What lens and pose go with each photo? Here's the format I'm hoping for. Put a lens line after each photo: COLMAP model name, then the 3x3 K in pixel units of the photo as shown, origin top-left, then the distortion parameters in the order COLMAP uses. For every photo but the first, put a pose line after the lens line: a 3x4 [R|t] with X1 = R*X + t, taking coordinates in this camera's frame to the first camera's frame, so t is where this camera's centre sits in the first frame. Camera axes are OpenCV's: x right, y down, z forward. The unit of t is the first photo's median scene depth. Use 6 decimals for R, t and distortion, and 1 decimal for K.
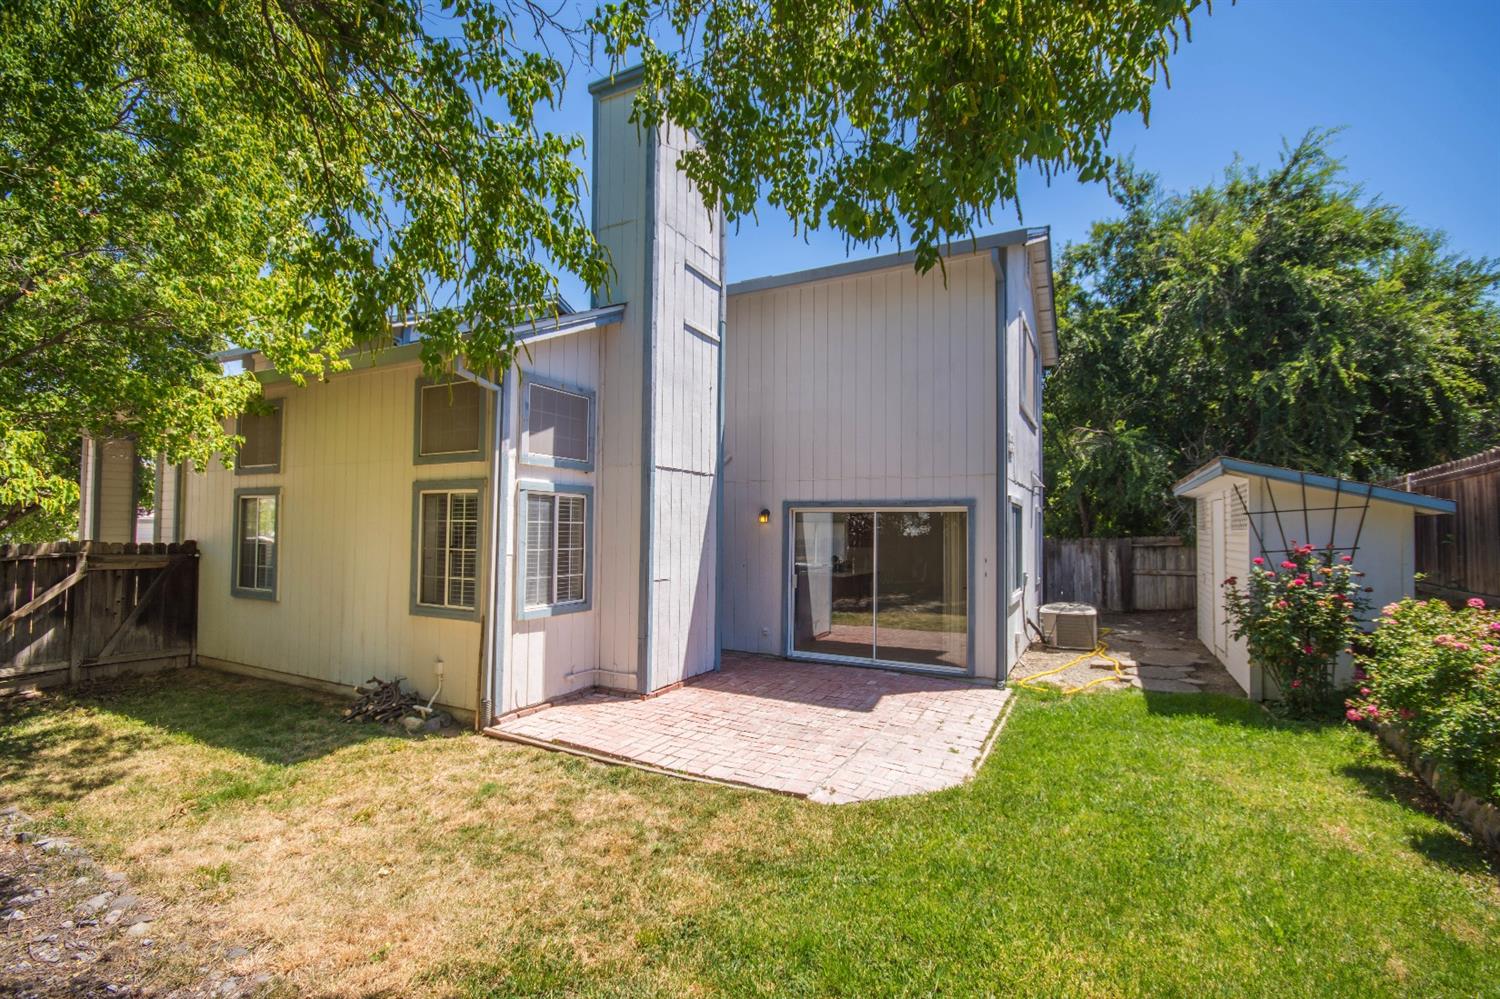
lens RADIAL K [[667.0, 0, 752.6], [0, 667.0, 505.8], [0, 0, 1]] dist [-0.007164, -0.002030]
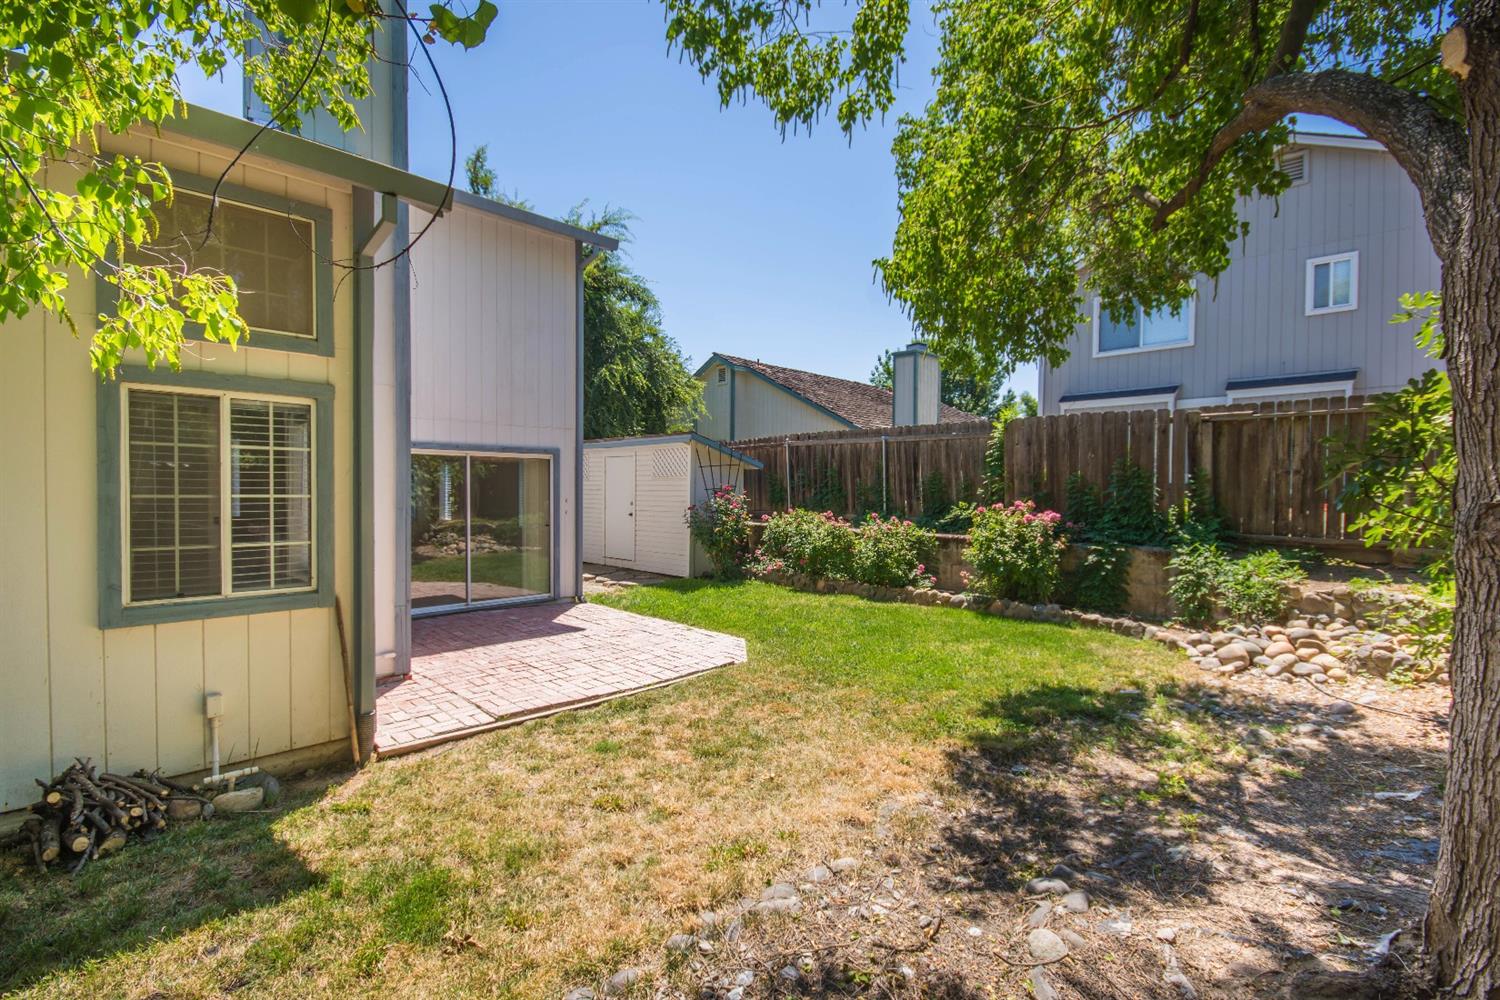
lens RADIAL K [[667.0, 0, 752.7], [0, 667.0, 497.0], [0, 0, 1]] dist [-0.007164, -0.002030]
pose [[0.303108, -0.021545, 0.952713, -1.021499], [-0.028580, 0.999089, 0.031687, 0.041036], [-0.952528, -0.036833, 0.302216, 0.468205]]
